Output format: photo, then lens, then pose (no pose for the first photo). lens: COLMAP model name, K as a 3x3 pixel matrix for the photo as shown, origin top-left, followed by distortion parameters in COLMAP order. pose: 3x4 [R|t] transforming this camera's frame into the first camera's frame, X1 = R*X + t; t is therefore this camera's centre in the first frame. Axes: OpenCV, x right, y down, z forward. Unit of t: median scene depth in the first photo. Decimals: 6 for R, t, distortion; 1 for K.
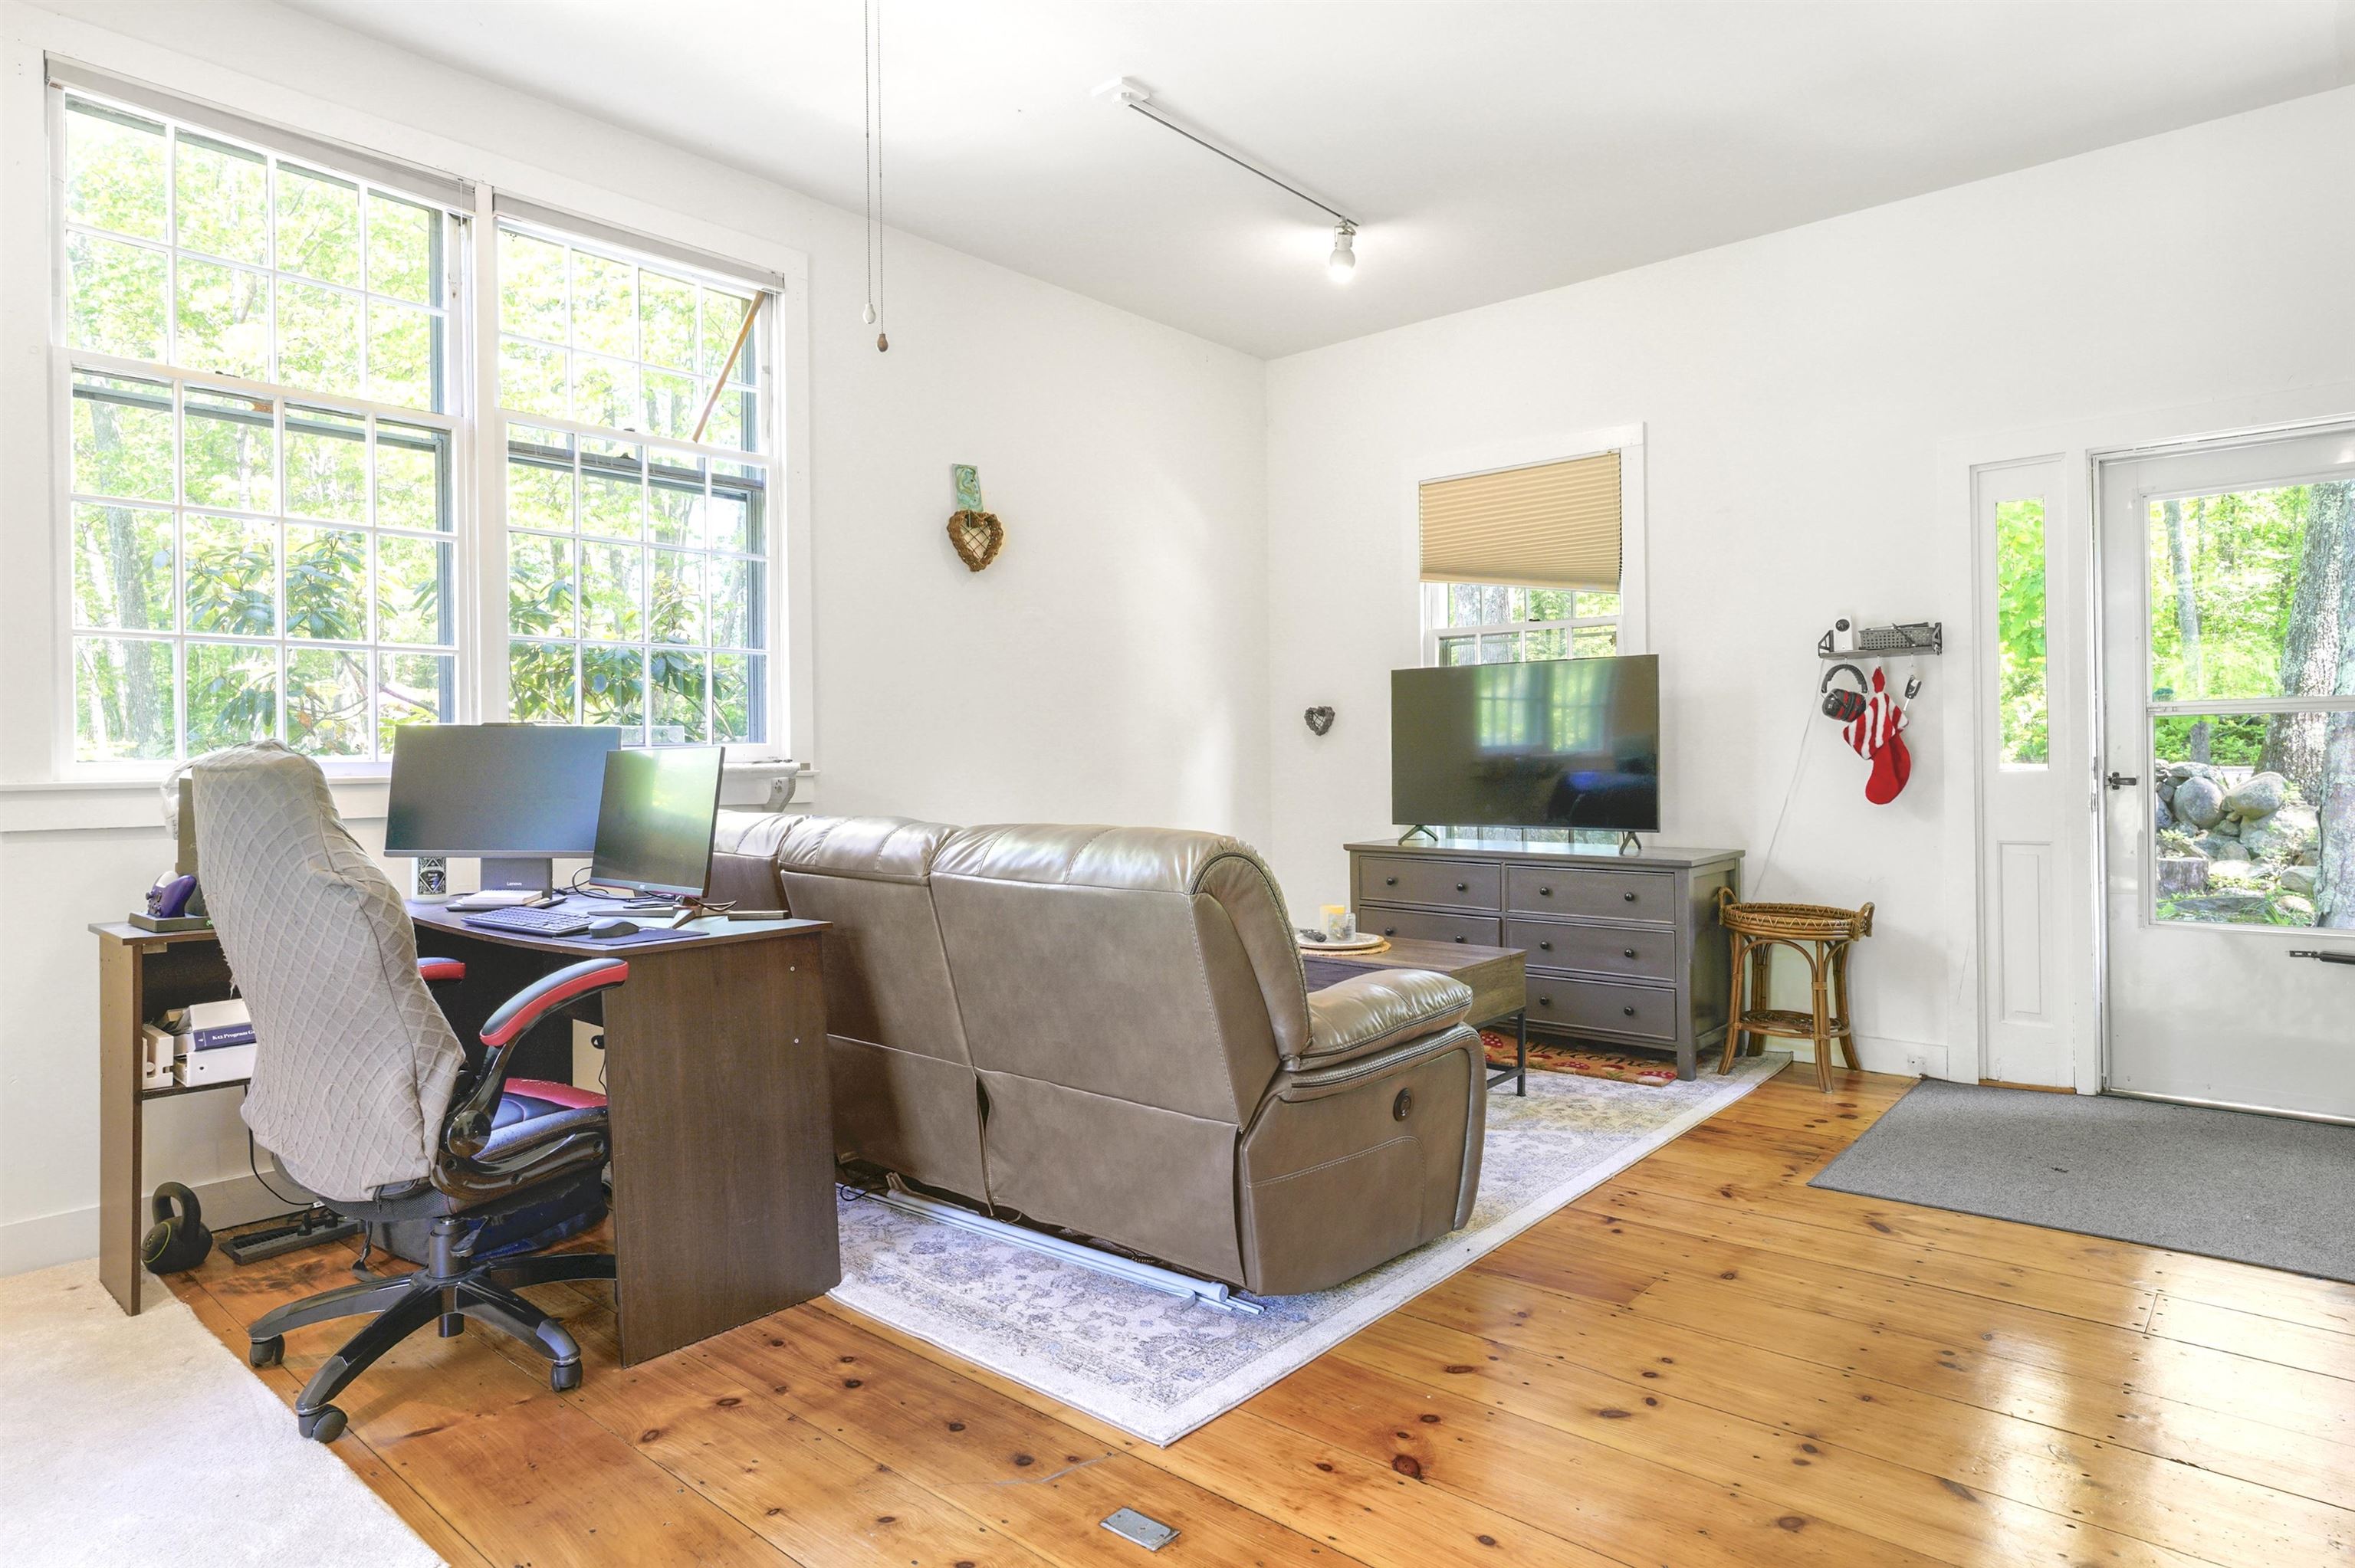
lens RADIAL K [[1300.3, 0, 1184.3], [0, 1300.3, 764.7], [0, 0, 1]] dist [-0.004119, -0.001335]
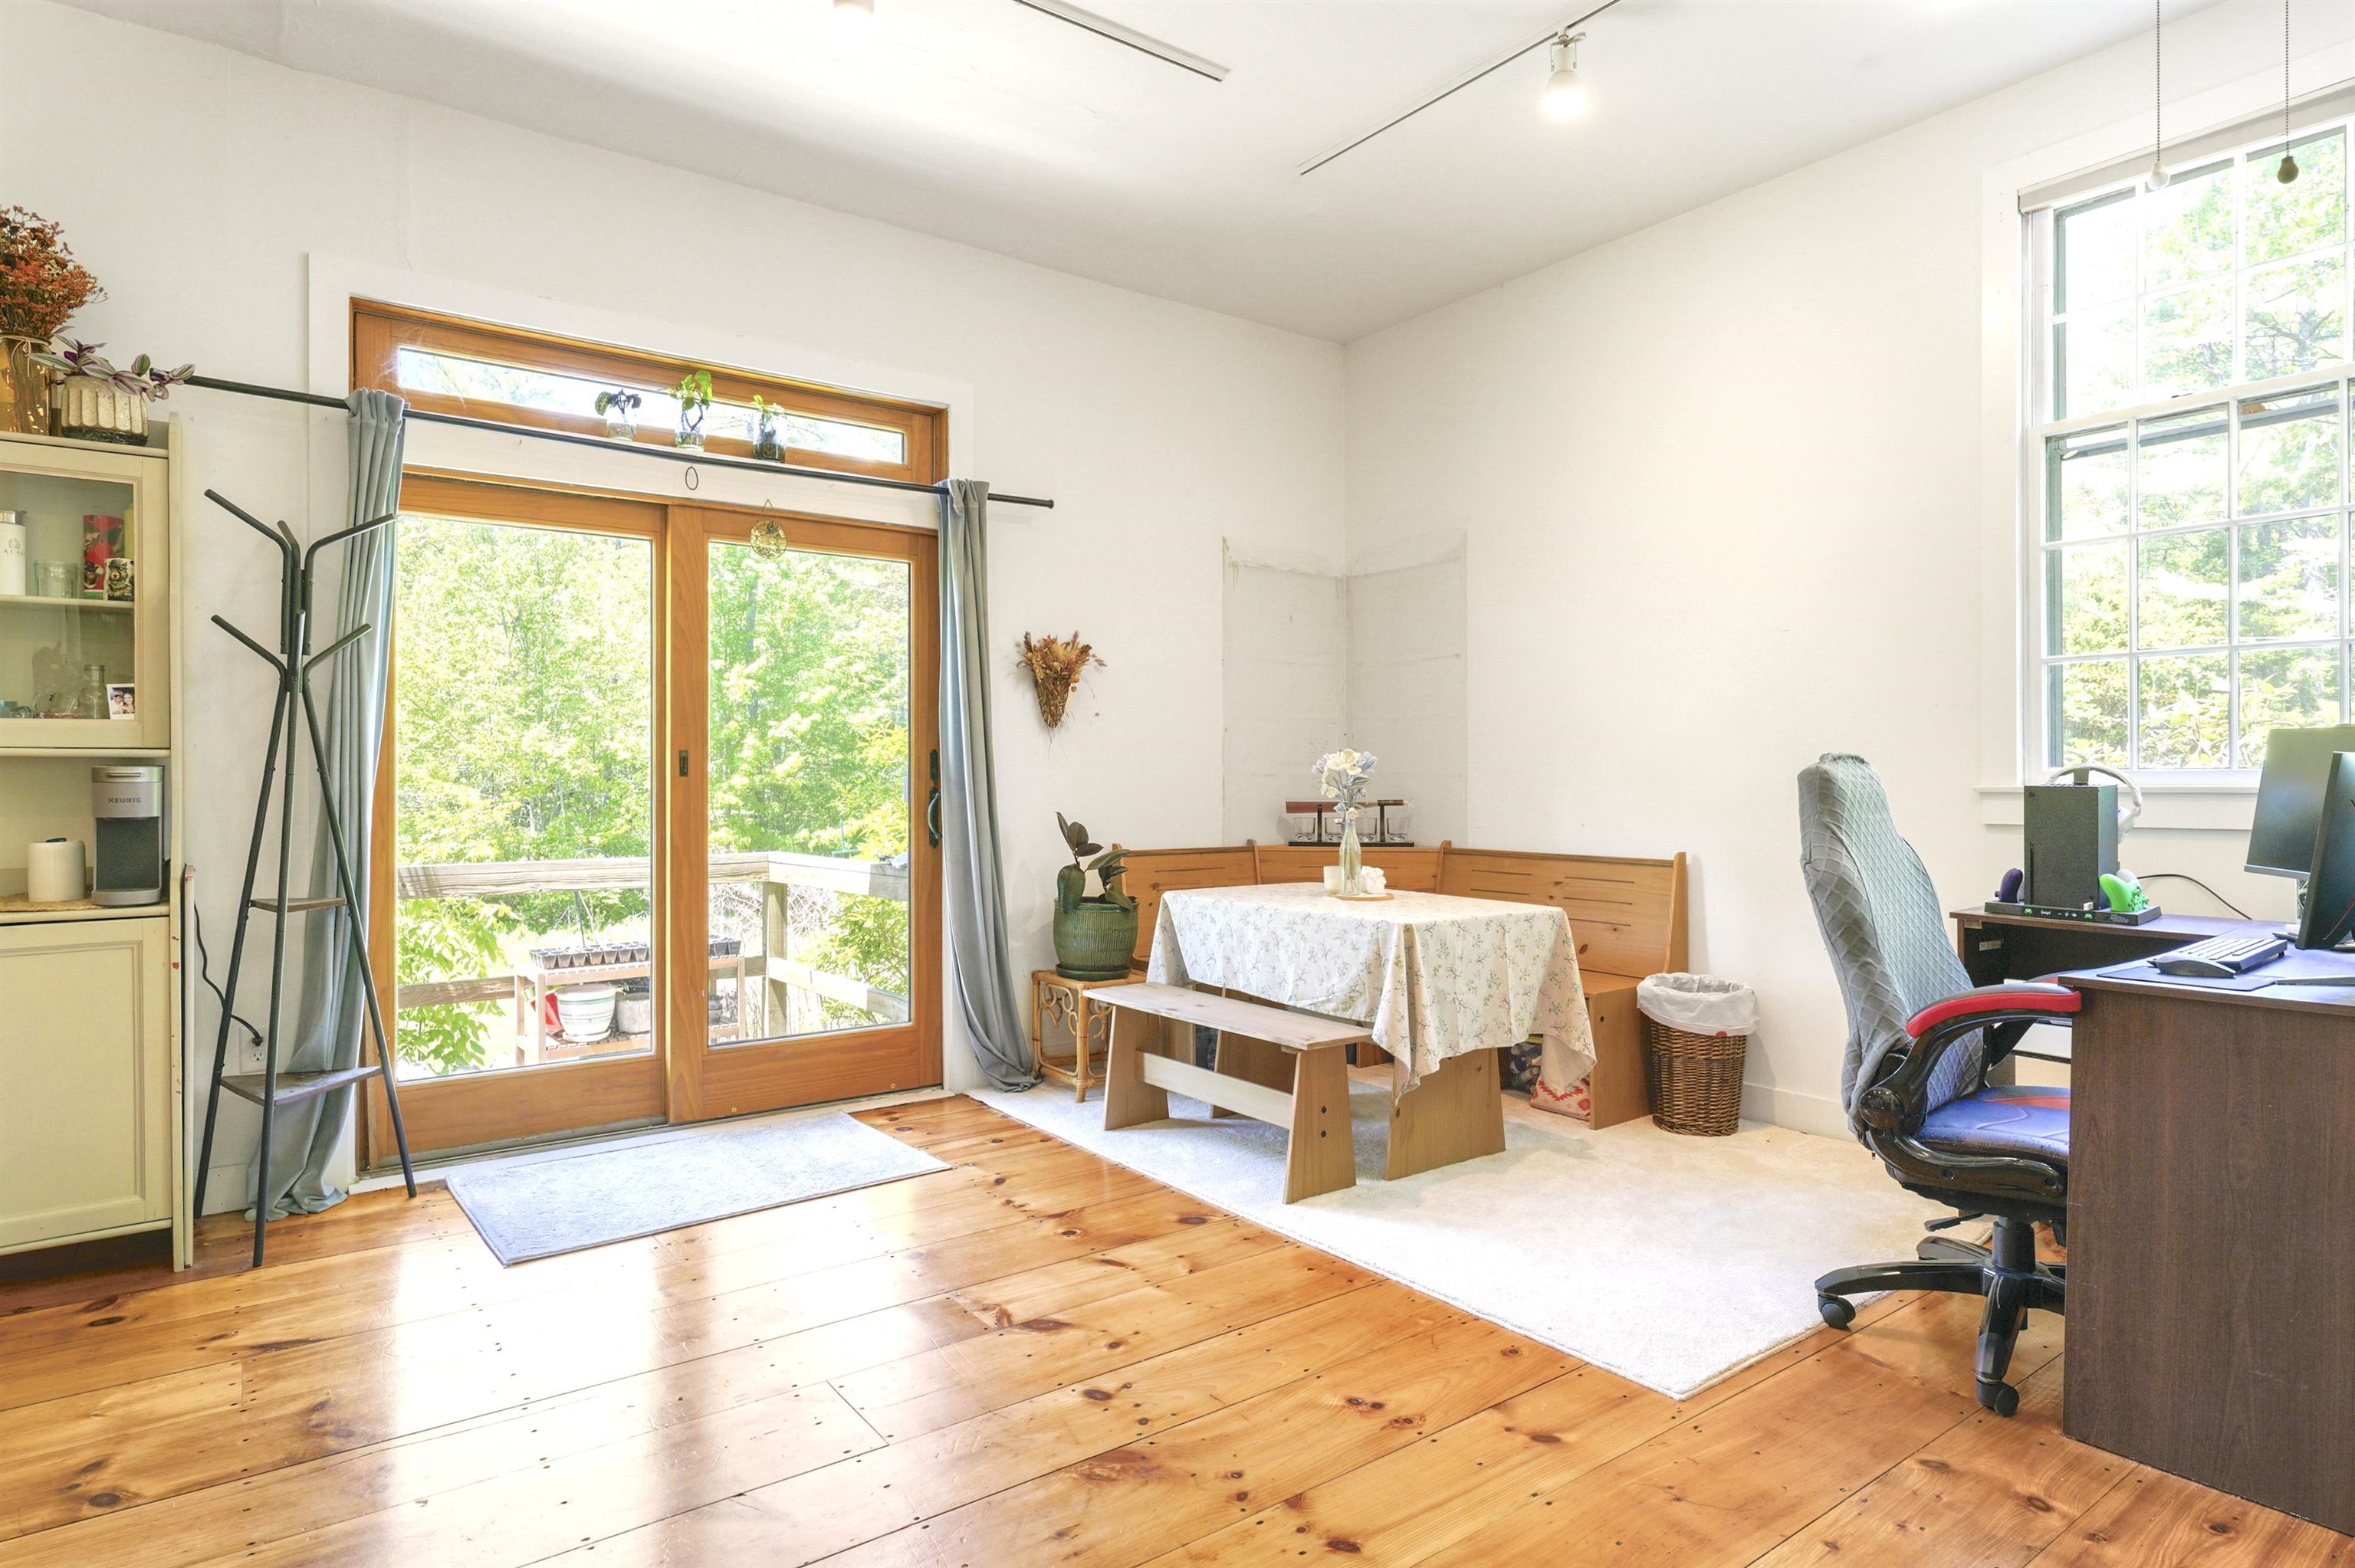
lens RADIAL K [[1300.3, 0, 1186.2], [0, 1300.3, 786.8], [0, 0, 1]] dist [-0.004119, -0.001335]
pose [[-0.232287, 0.007398, -0.972619, 0.565244], [0.001754, 0.999973, 0.007187, 0.002267], [0.972646, -0.000036, -0.232293, 0.585198]]
